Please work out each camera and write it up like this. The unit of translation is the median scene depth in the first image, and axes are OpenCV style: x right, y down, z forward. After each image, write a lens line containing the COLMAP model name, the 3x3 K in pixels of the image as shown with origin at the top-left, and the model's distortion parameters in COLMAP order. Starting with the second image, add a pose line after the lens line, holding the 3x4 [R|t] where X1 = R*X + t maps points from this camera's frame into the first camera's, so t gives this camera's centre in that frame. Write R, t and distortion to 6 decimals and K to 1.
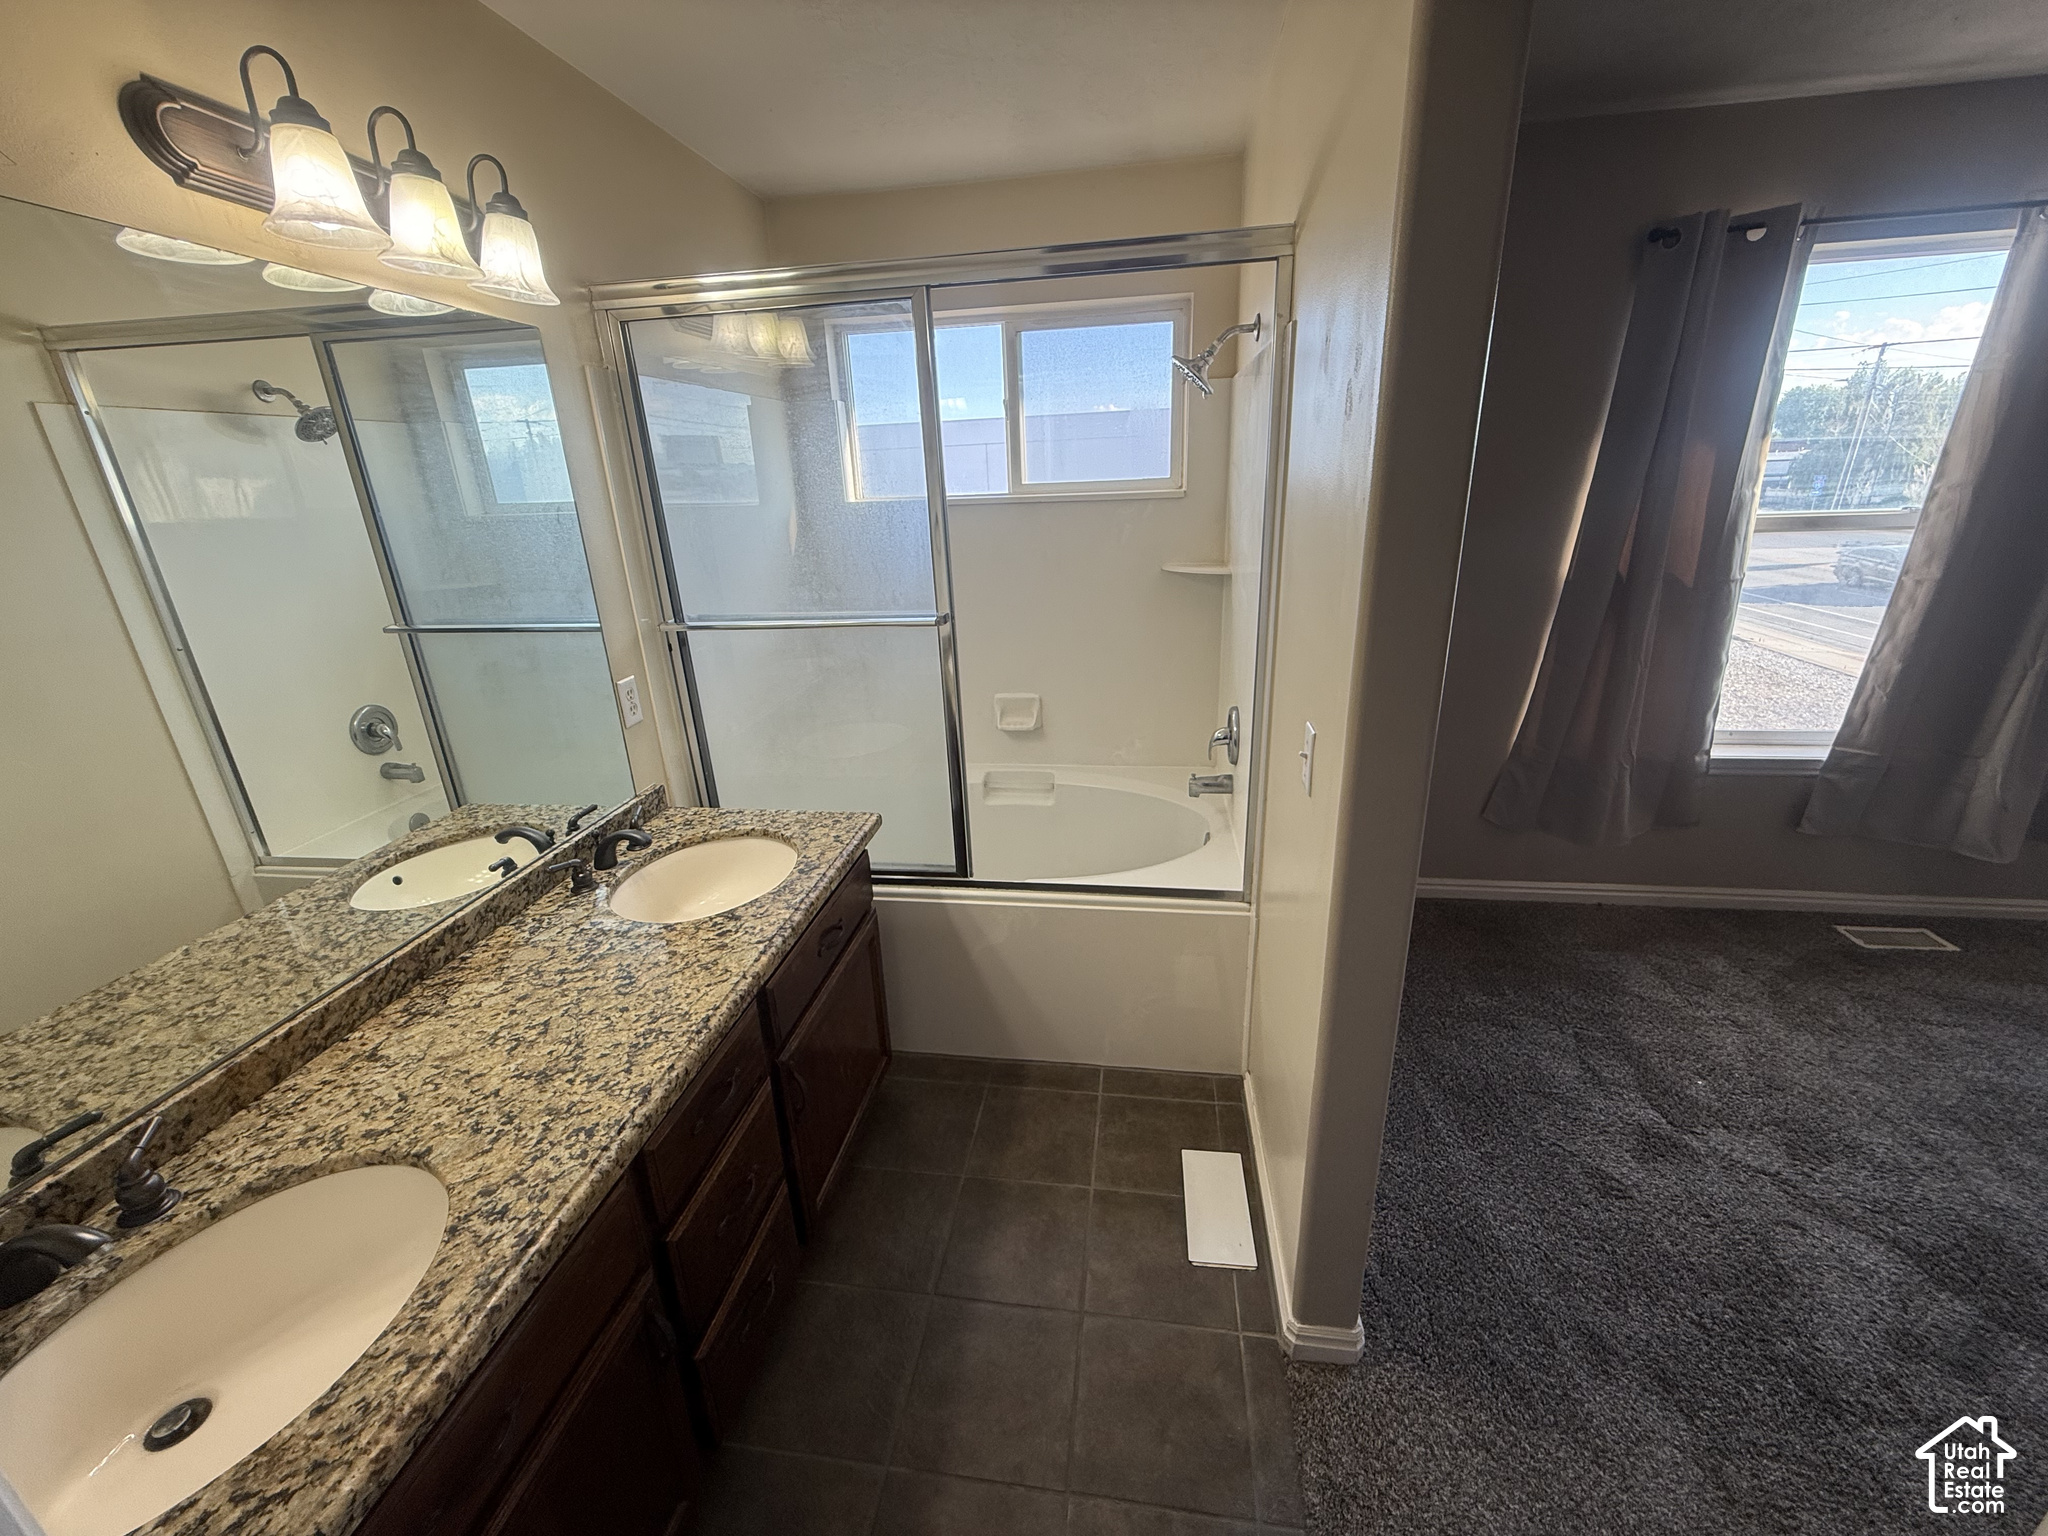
lens RADIAL K [[815.7, 0, 1020.3], [0, 815.7, 768.4], [0, 0, 1]] dist [0.001732, -0.000204]
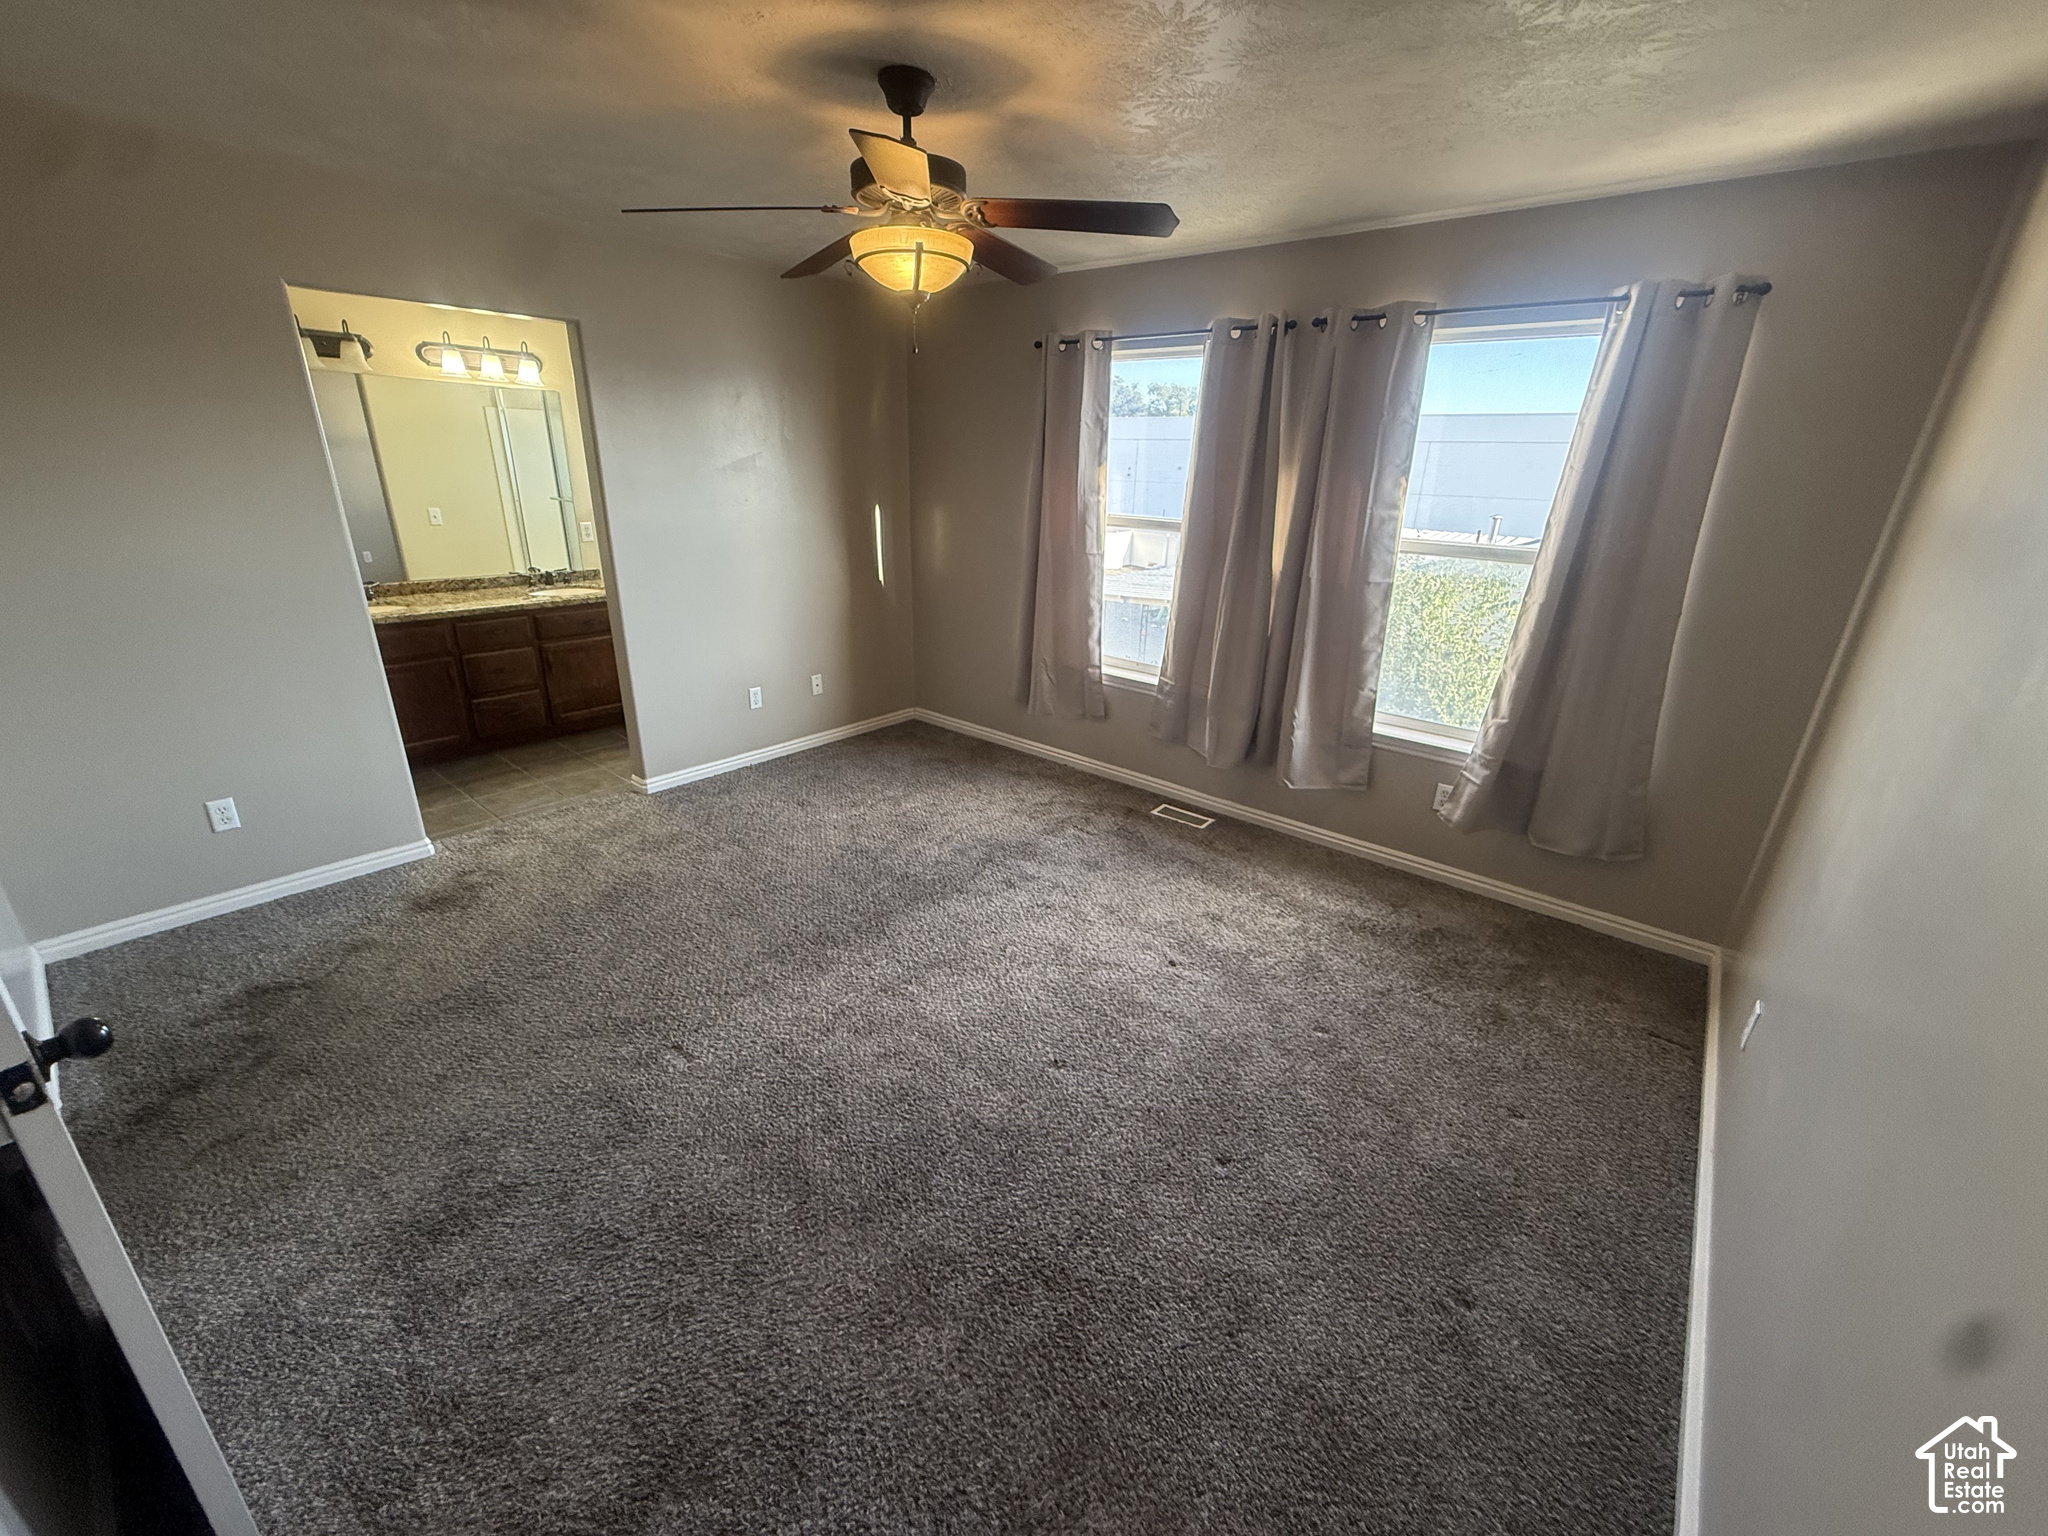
lens RADIAL K [[815.7, 0, 1020.4], [0, 815.7, 770.9], [0, 0, 1]] dist [0.001732, -0.000204]
pose [[0.850505, 0.248025, -0.463816, 1.620675], [-0.237268, 0.967933, 0.082519, 0.084954], [0.469409, 0.039866, 0.882080, -0.471578]]
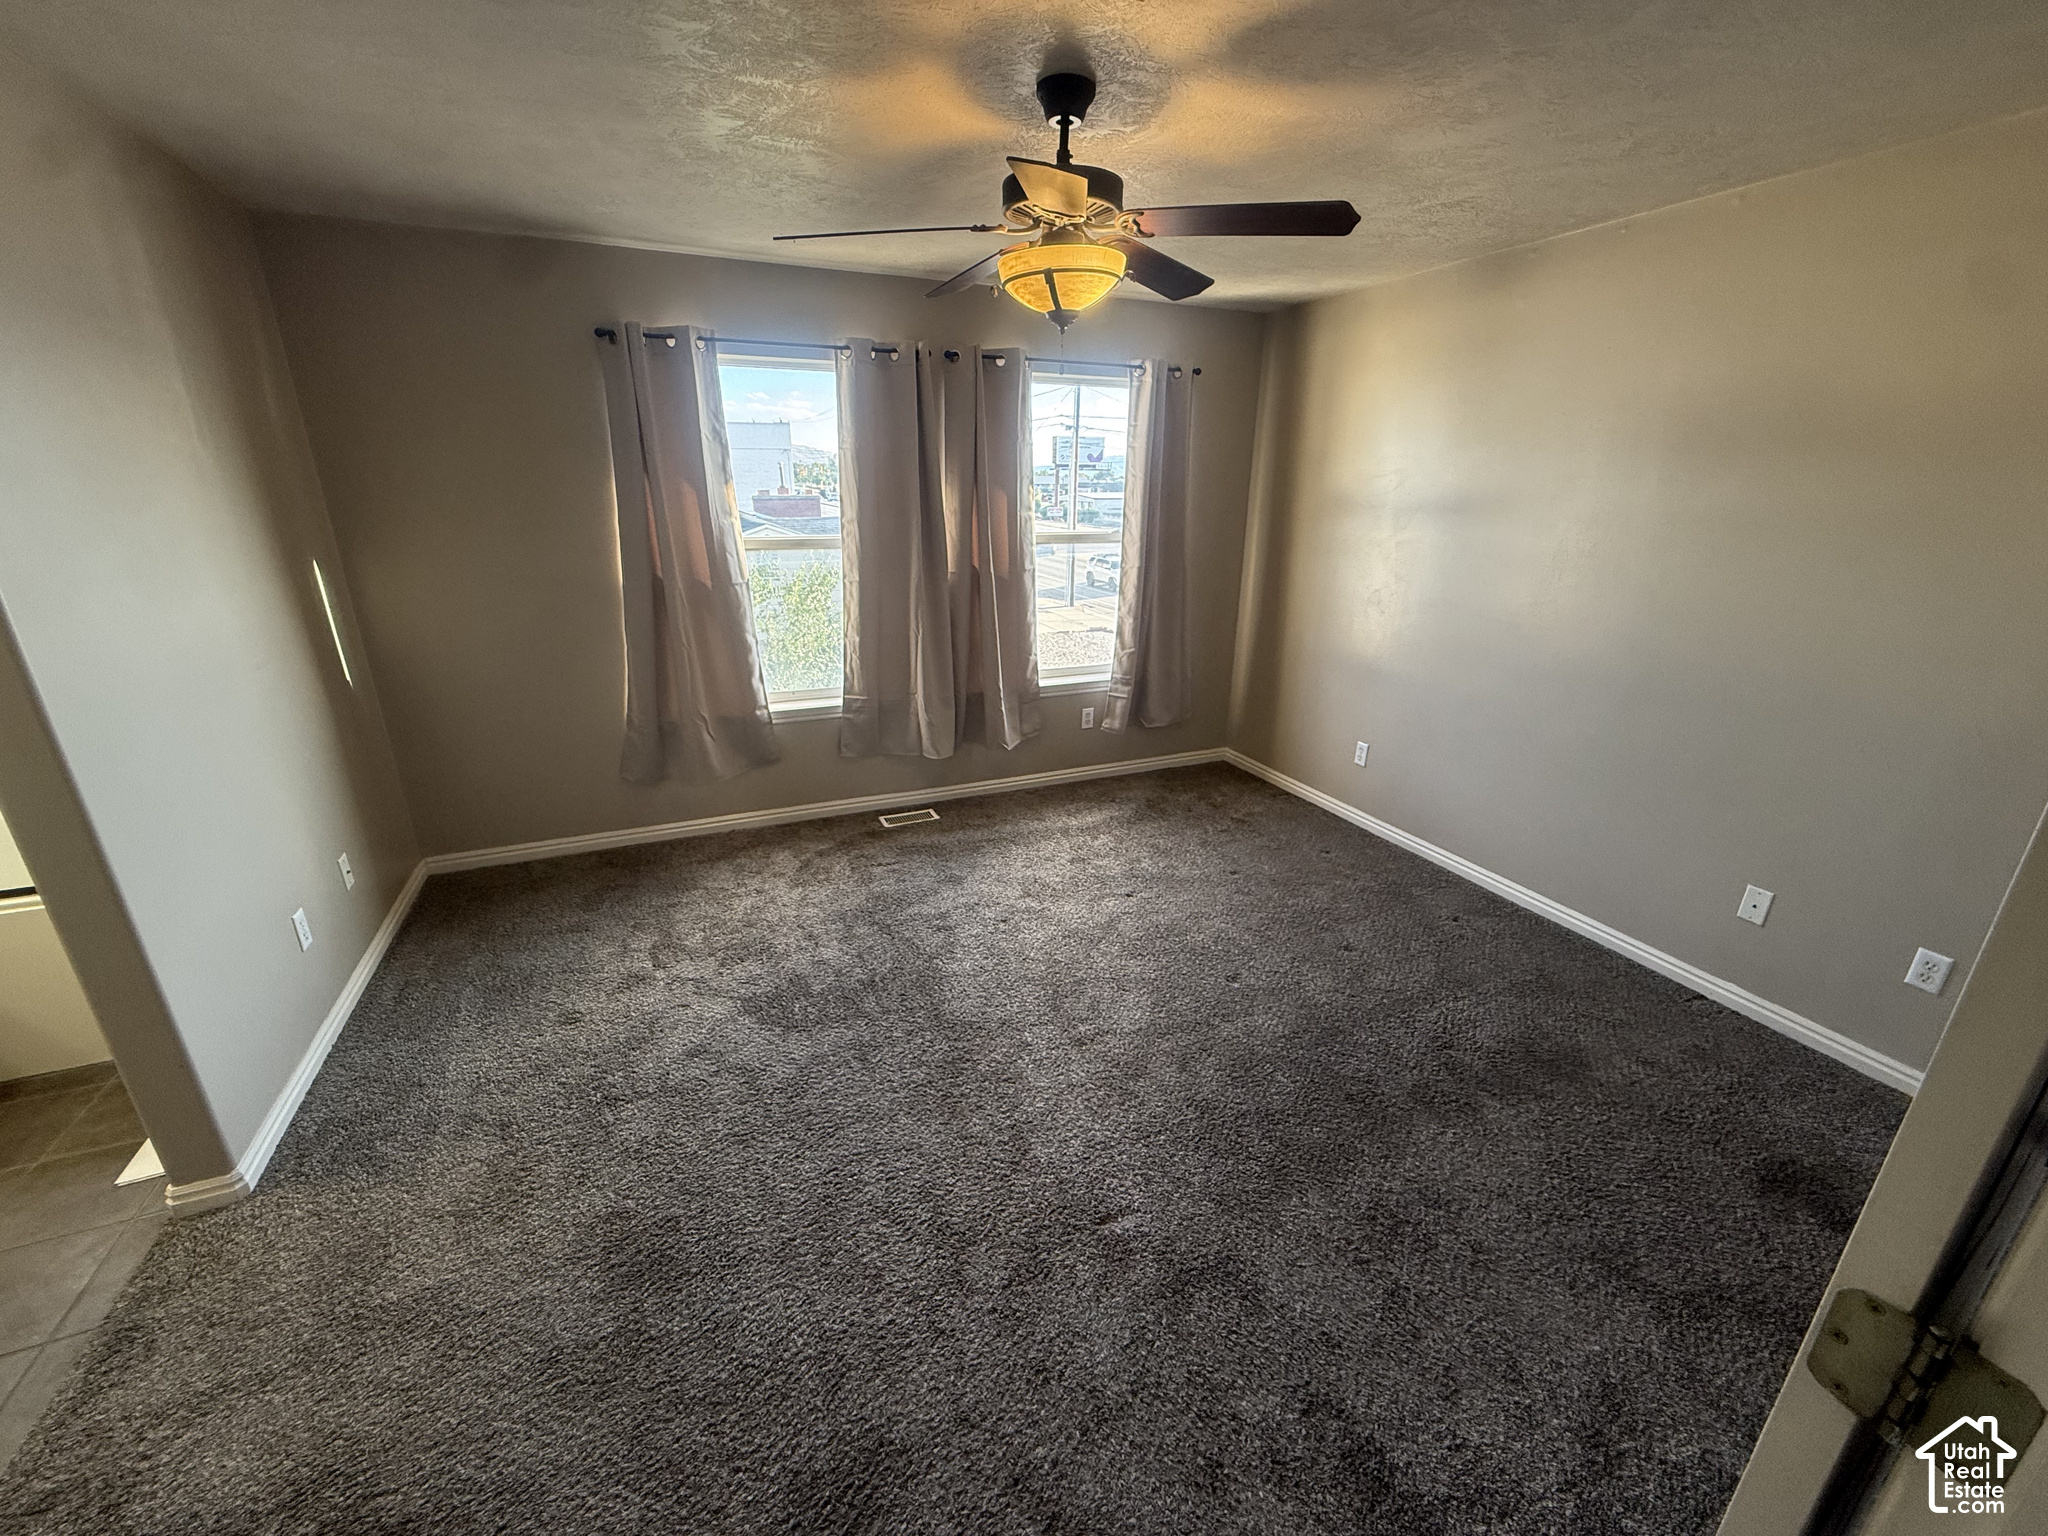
lens RADIAL K [[815.7, 0, 1018.6], [0, 815.7, 770.8], [0, 0, 1]] dist [0.001732, -0.000204]
pose [[0.851195, -0.131943, 0.507994, 0.532013], [0.138905, 0.990005, 0.024388, 0.123336], [-0.506135, 0.049803, 0.861015, -0.447501]]
